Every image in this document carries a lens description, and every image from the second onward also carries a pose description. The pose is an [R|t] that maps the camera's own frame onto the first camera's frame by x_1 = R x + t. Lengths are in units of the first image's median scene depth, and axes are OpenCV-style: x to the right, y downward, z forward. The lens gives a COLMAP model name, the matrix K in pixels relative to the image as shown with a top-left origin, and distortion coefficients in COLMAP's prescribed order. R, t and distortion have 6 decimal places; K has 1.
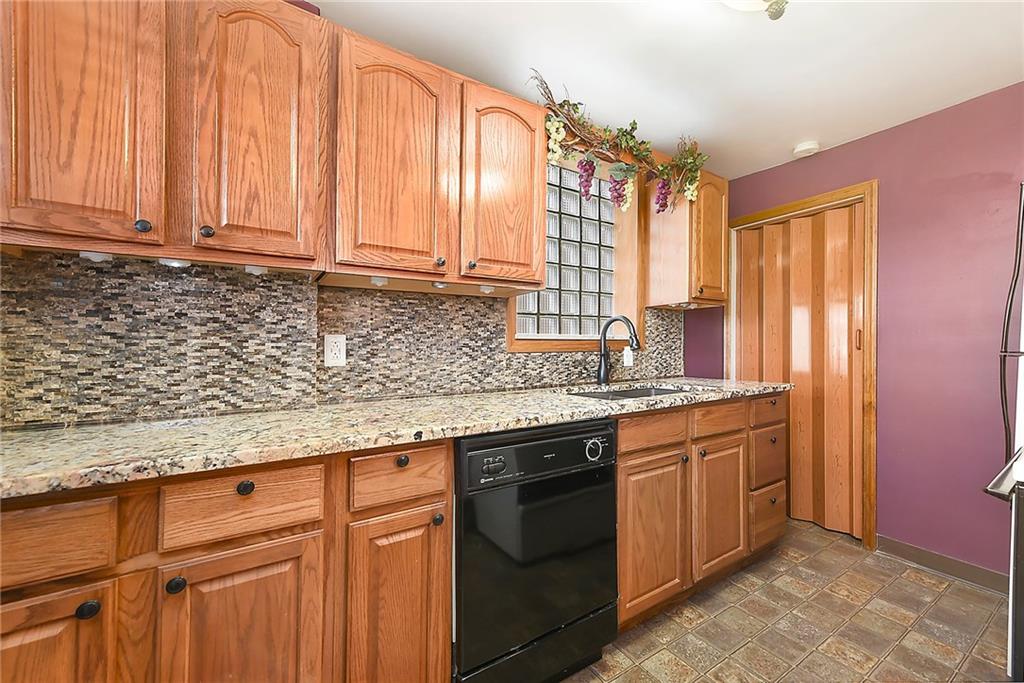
lens RADIAL K [[404.7, 0, 508.3], [0, 404.7, 343.3], [0, 0, 1]] dist [-0.013174, 0.000057]
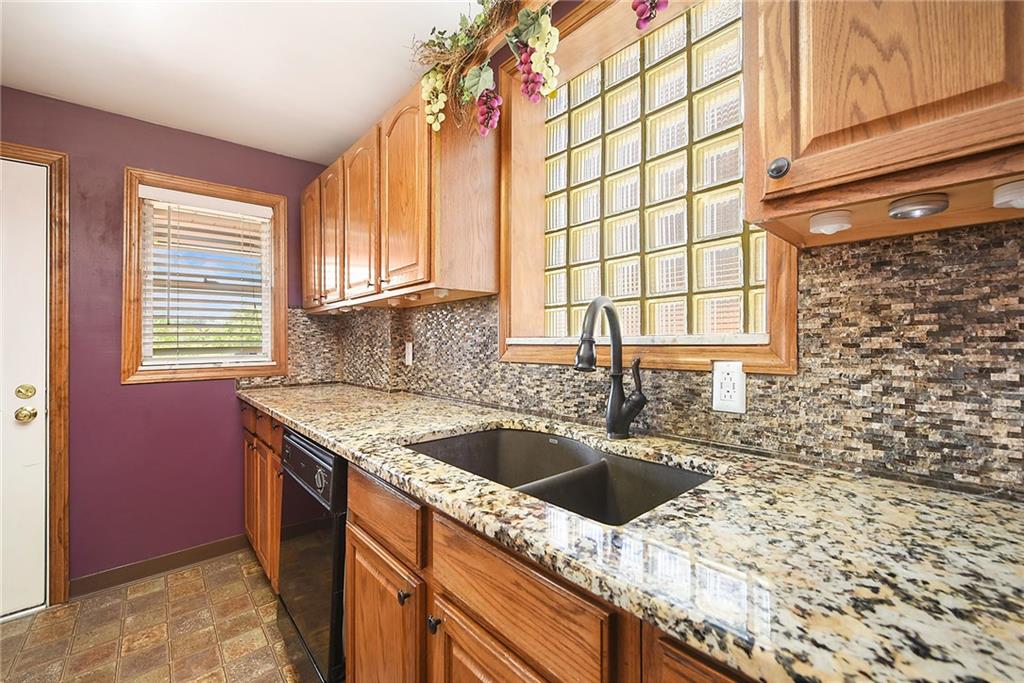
lens RADIAL K [[412.4, 0, 525.8], [0, 412.4, 344.7], [0, 0, 1]] dist [-0.005542, 0.000222]
pose [[0.184289, 0.005353, -0.982857, 0.764335], [0.004913, 0.999968, 0.006367, -0.014368], [0.982860, -0.006002, 0.184257, 0.850646]]
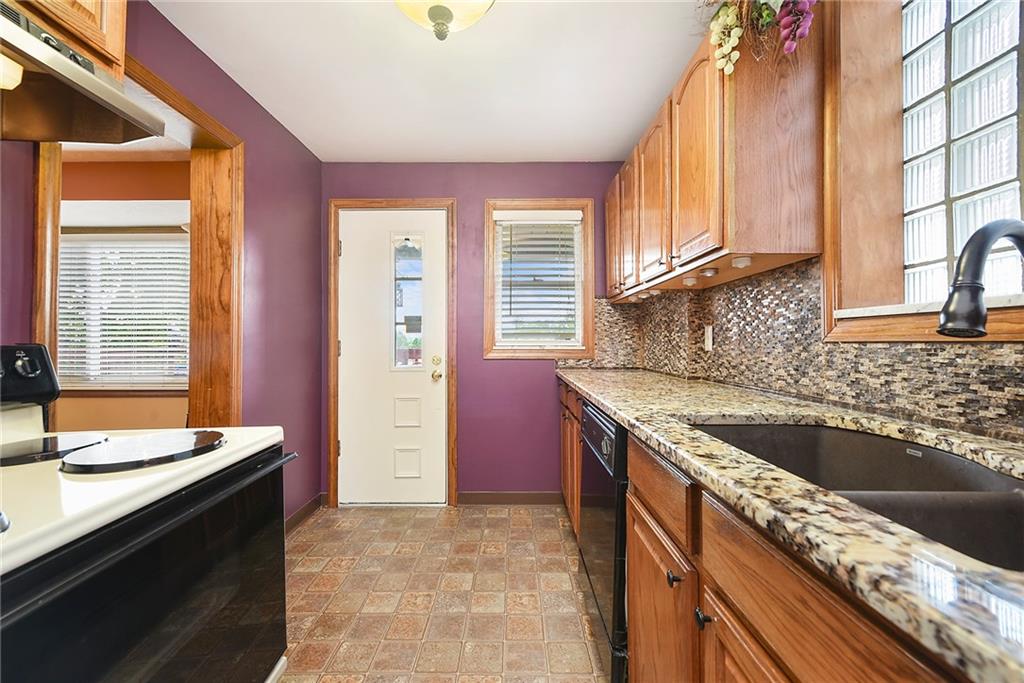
lens RADIAL K [[420.2, 0, 518.9], [0, 420.2, 341.6], [0, 0, 1]] dist [-0.012016, -0.000228]
pose [[-0.518338, 0.007618, -0.855142, 0.742076], [0.011900, 0.999928, 0.001695, 0.014970], [0.855093, -0.009297, -0.518392, 0.879685]]
